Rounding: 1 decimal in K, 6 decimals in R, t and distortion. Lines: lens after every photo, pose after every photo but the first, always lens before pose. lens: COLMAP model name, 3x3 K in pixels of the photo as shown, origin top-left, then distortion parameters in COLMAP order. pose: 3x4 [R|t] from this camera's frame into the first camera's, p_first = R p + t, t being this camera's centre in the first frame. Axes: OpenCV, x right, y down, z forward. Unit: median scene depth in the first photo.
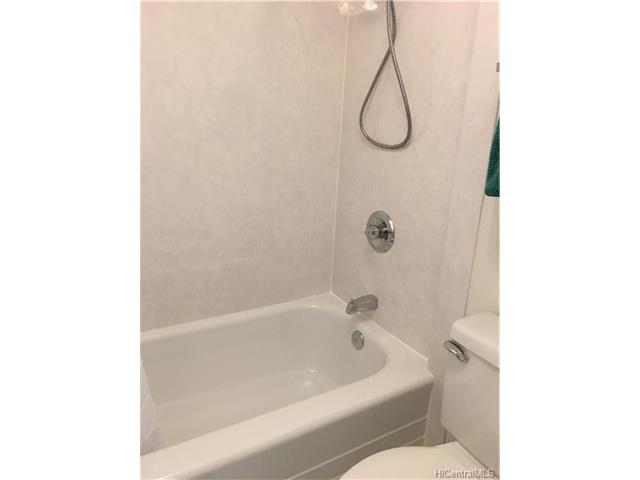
lens RADIAL K [[415.1, 0, 320.0], [0, 415.1, 240.0], [0, 0, 1]] dist [0.059525, -0.000479]
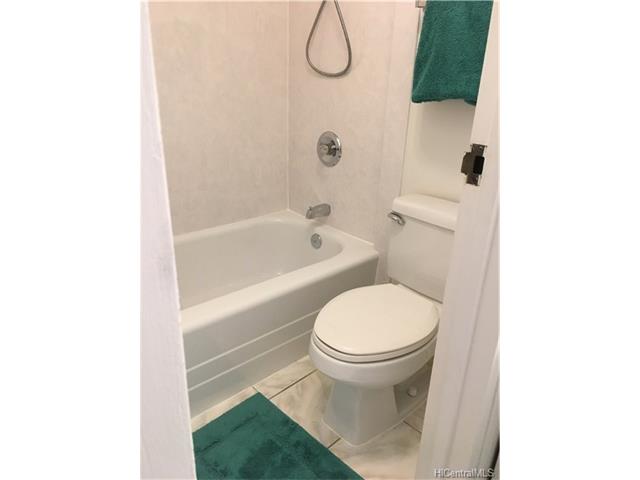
lens RADIAL K [[415.1, 0, 320.0], [0, 415.1, 240.0], [0, 0, 1]] dist [0.059525, -0.000479]
pose [[0.981611, -0.090050, 0.168320, -0.113118], [0.071979, 0.991261, 0.110548, 0.108977], [-0.176804, -0.096399, 0.979514, -0.221254]]
